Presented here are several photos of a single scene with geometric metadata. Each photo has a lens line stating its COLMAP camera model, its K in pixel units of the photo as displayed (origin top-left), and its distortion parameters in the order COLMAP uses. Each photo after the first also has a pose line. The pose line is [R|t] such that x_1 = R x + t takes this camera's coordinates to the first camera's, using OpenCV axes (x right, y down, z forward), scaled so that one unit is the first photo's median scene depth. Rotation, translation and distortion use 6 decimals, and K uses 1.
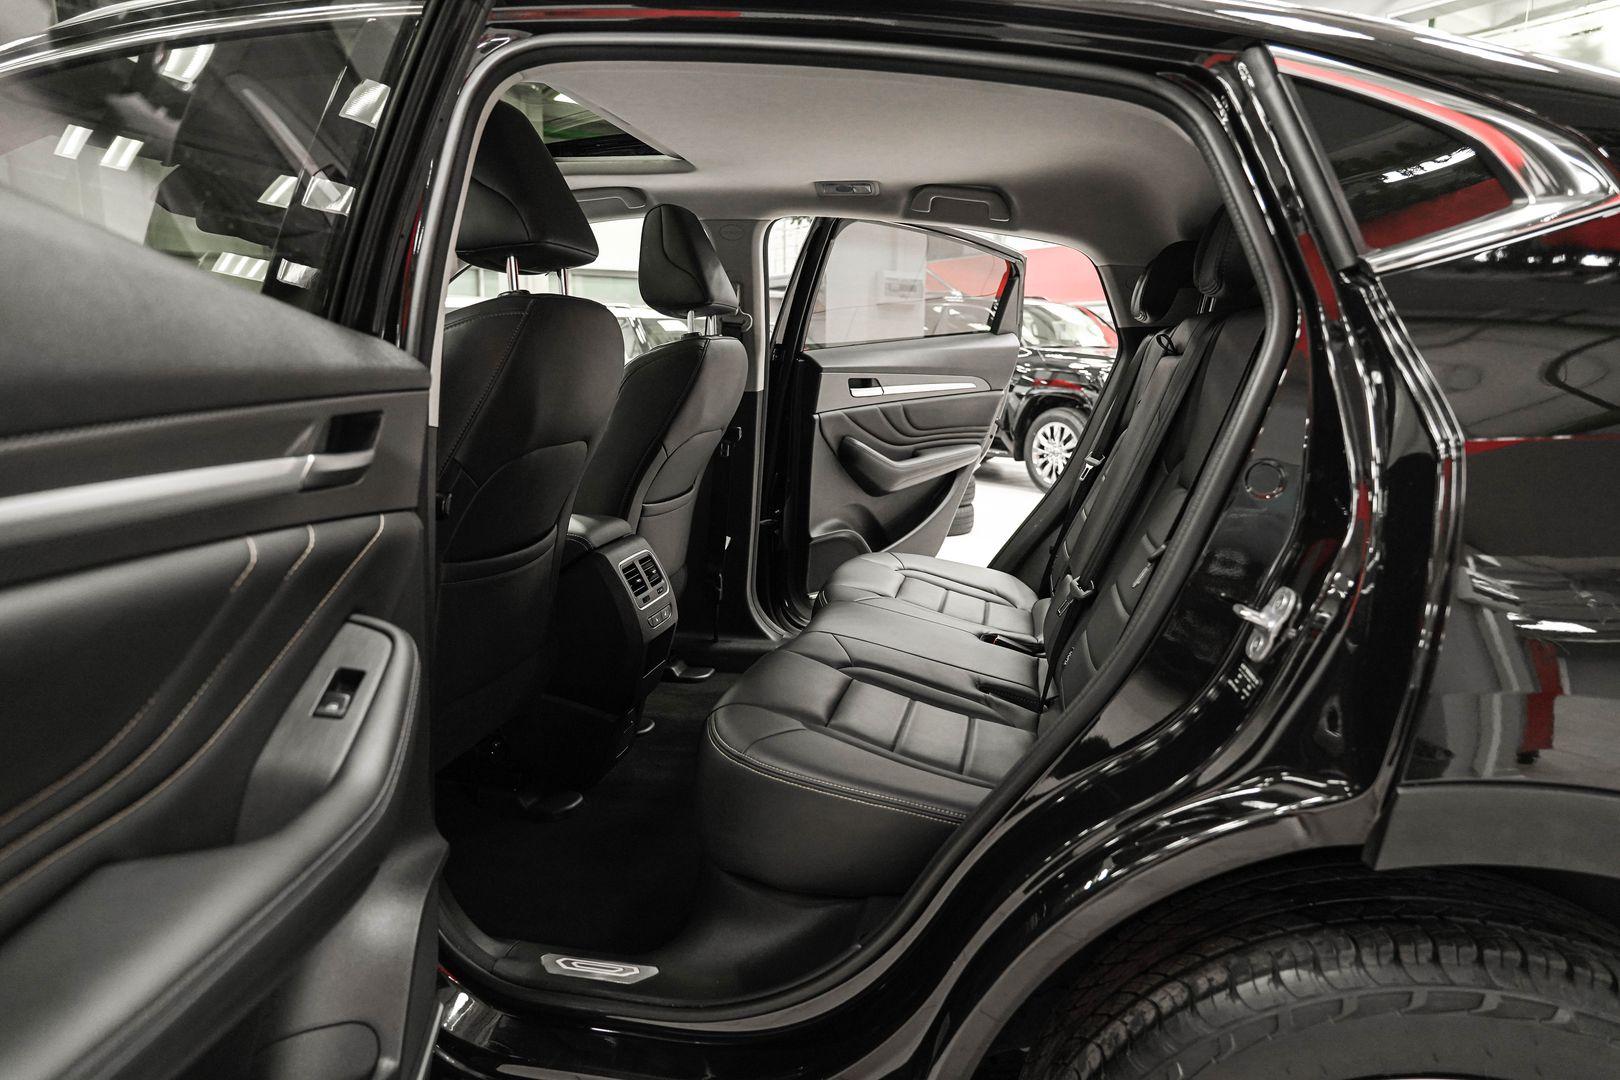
lens RADIAL K [[952.6, 0, 810.0], [0, 952.6, 540.0], [0, 0, 1]] dist [-0.005202, -0.000684]
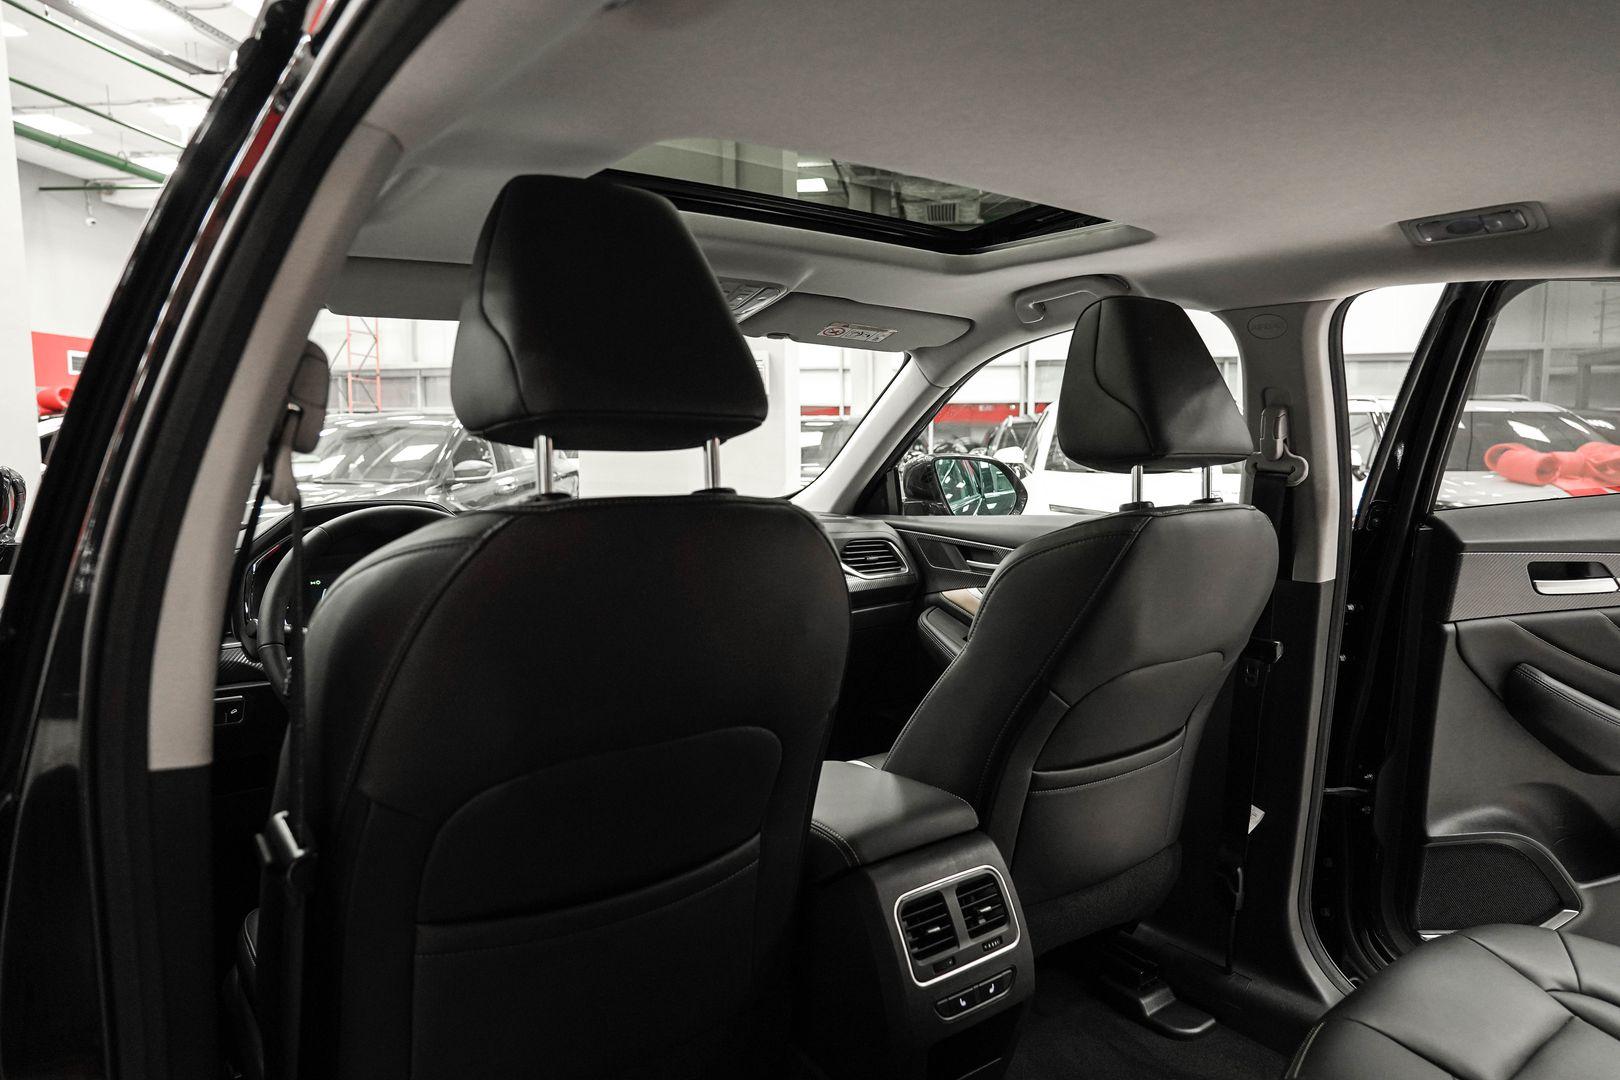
lens RADIAL K [[952.6, 0, 810.0], [0, 952.6, 540.0], [0, 0, 1]] dist [-0.005202, -0.000684]
pose [[0.749901, 0.044693, -0.660039, 0.100917], [-0.118384, 0.990676, -0.067420, -0.106881], [0.650872, 0.128697, 0.748200, 0.351305]]
